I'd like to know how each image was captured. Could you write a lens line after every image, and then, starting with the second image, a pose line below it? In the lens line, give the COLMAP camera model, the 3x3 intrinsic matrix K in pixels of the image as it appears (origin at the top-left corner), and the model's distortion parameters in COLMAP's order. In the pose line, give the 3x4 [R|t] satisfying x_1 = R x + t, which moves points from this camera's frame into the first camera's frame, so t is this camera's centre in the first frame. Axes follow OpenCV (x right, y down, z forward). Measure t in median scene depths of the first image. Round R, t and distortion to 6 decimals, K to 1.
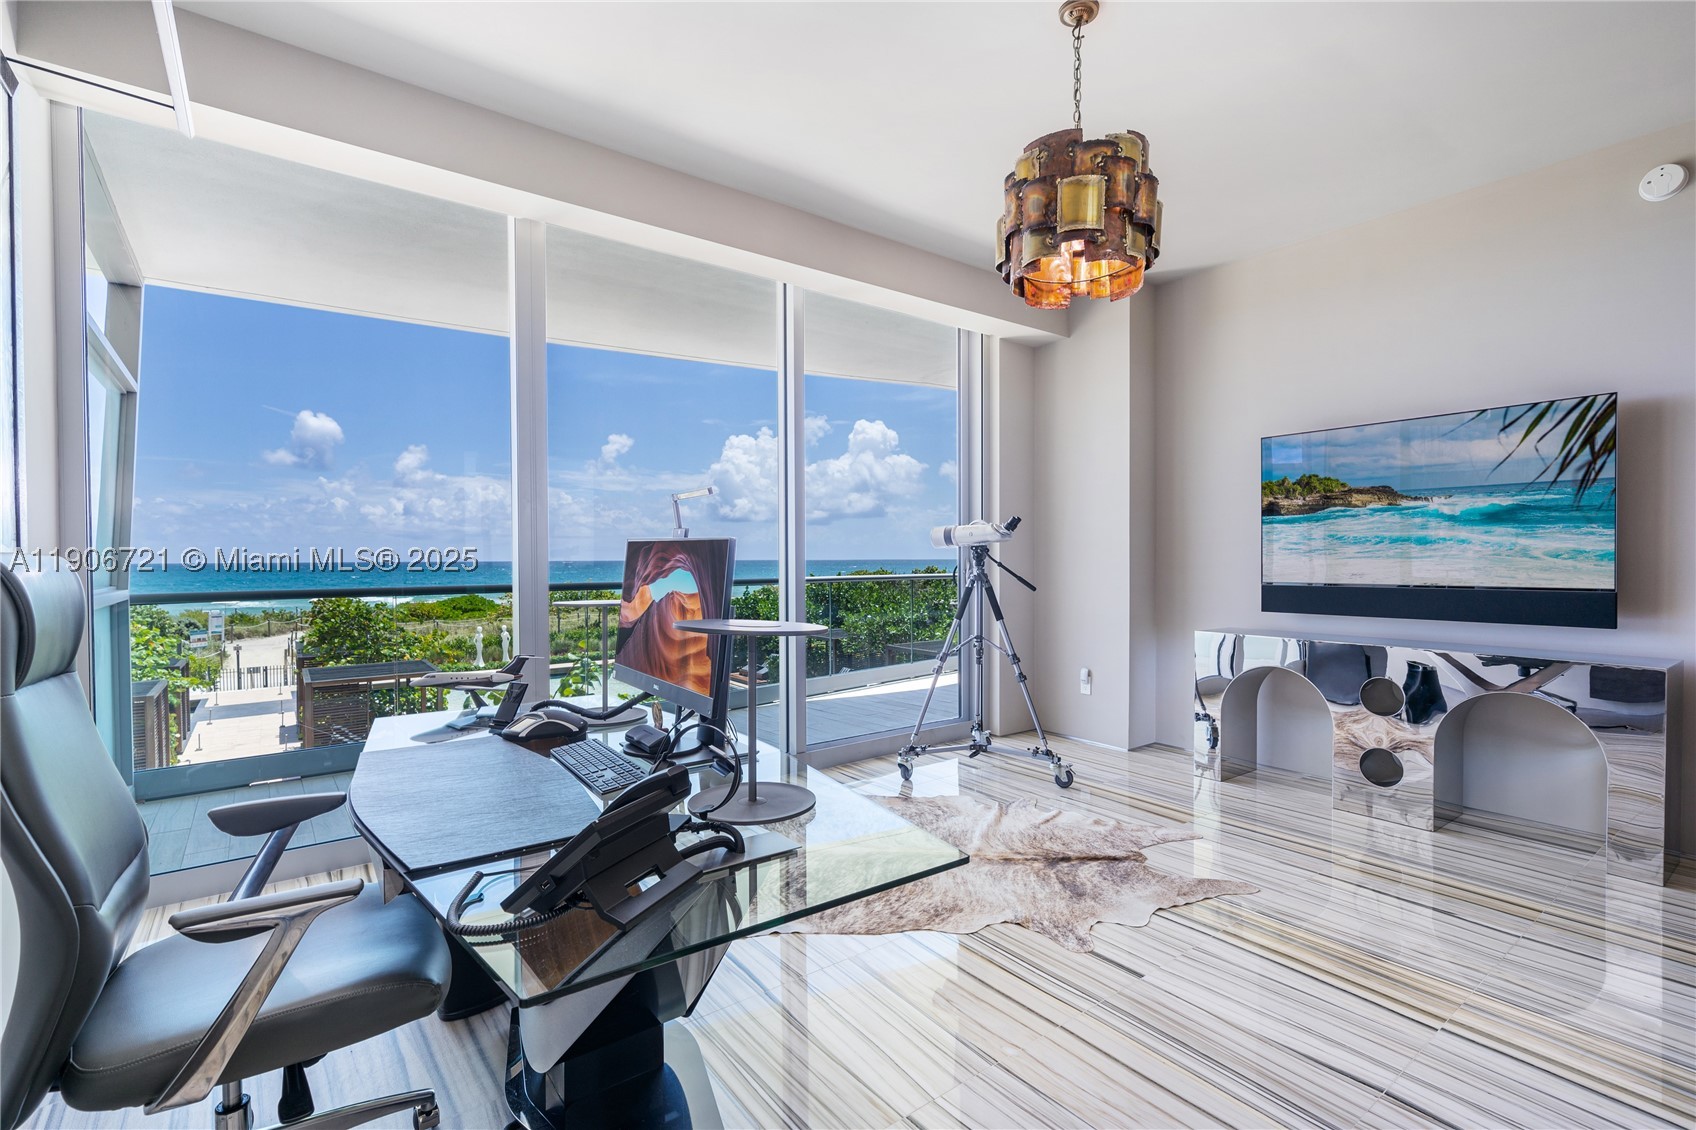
lens RADIAL K [[767.1, 0, 857.7], [0, 767.1, 559.0], [0, 0, 1]] dist [0.009901, -0.002882]
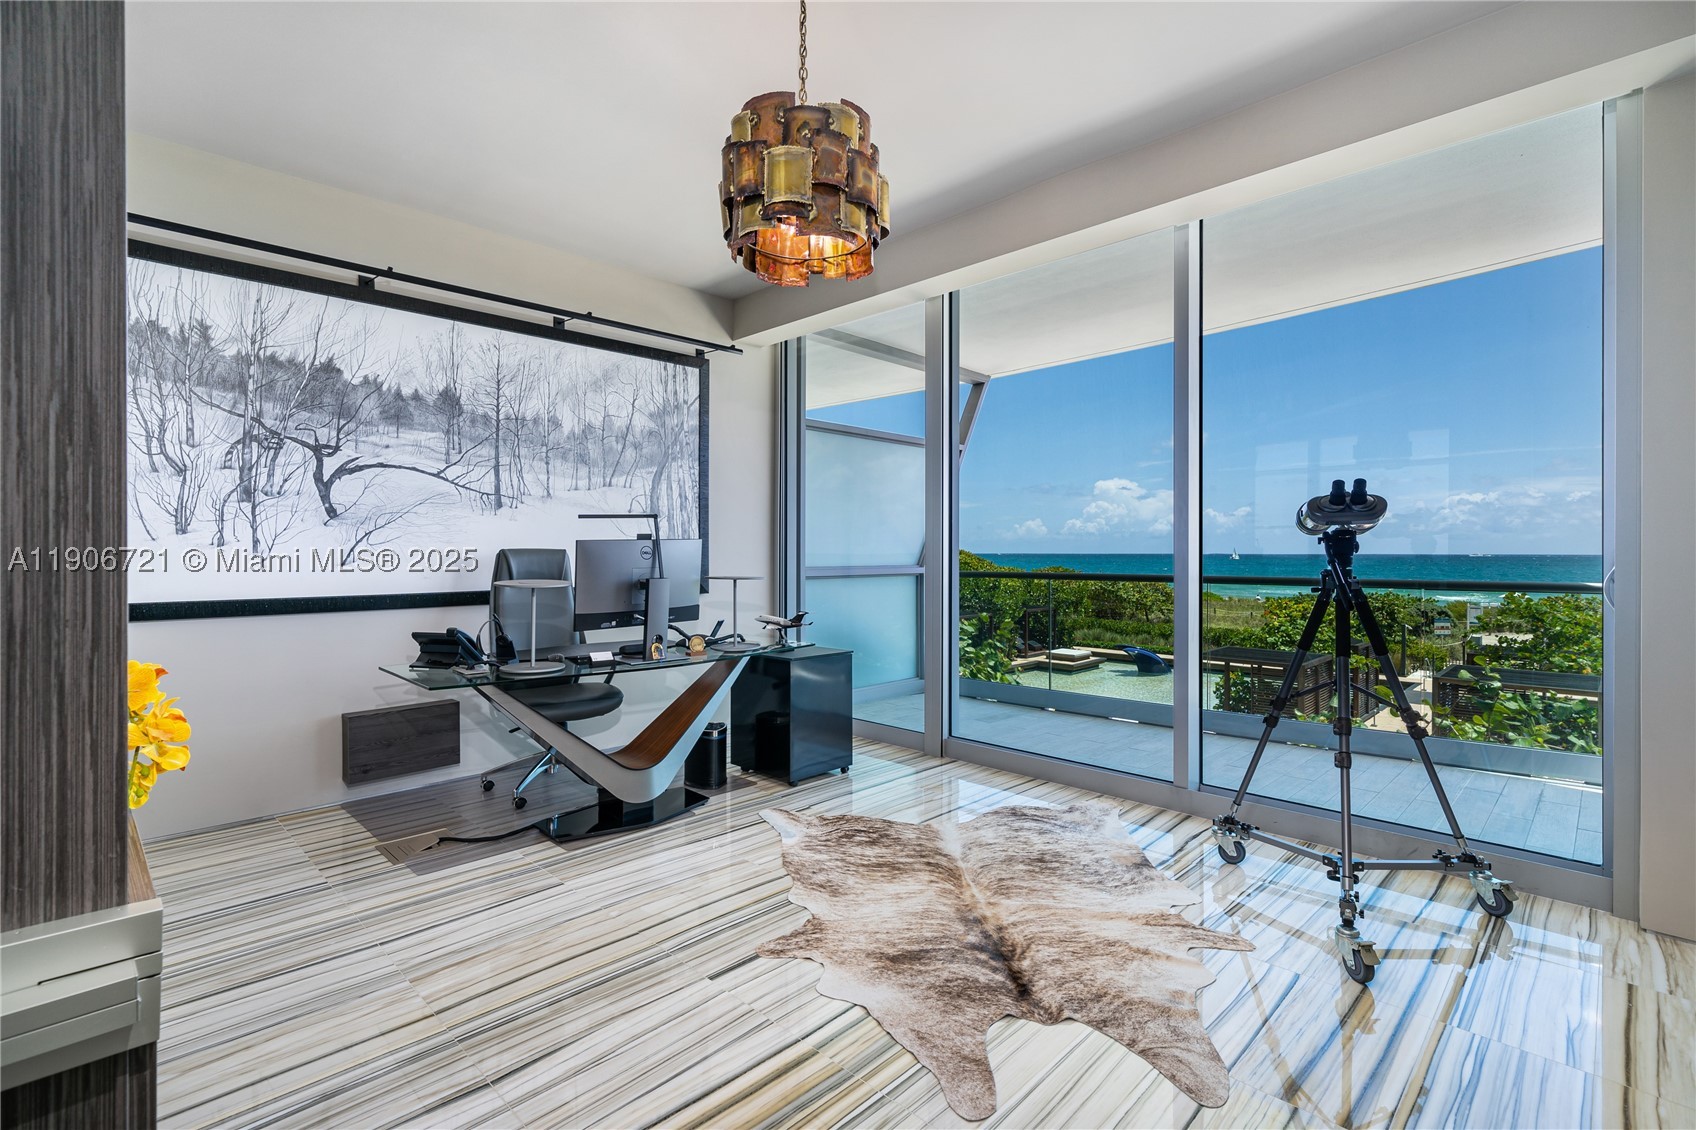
lens RADIAL K [[767.1, 0, 849.7], [0, 767.1, 566.9], [0, 0, 1]] dist [0.009901, -0.002882]
pose [[0.132098, 0.015641, -0.991113, 0.982890], [0.005832, 0.999846, 0.016556, -0.001291], [0.991220, -0.007967, 0.131986, 0.757836]]
